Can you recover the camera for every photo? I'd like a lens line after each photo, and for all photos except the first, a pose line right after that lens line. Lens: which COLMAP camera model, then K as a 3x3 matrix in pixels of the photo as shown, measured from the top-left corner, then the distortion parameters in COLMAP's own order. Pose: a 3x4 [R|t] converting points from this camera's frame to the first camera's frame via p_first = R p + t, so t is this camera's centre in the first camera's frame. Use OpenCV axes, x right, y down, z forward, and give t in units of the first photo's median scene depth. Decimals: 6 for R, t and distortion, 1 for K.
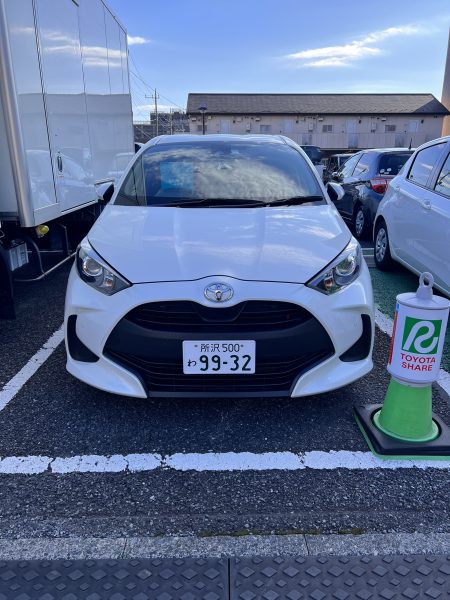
lens RADIAL K [[468.6, 0, 220.9], [0, 468.6, 296.3], [0, 0, 1]] dist [0.017936, -0.006829]
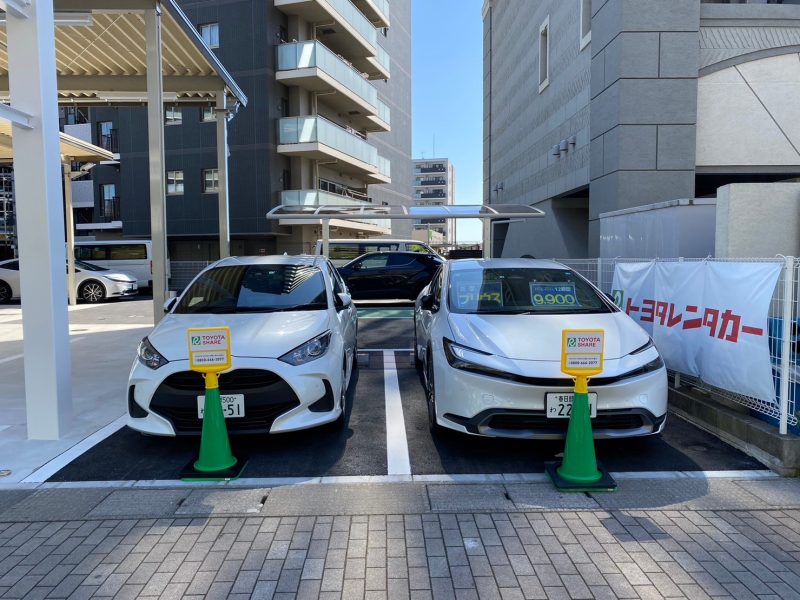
lens RADIAL K [[624.8, 0, 405.6], [0, 624.8, 296.5], [0, 0, 1]] dist [0.017936, -0.006829]
pose [[0.999572, -0.021261, 0.020077, 0.577947], [0.024874, 0.979186, -0.201436, 0.204889], [-0.015377, 0.201849, 0.979296, -1.147750]]
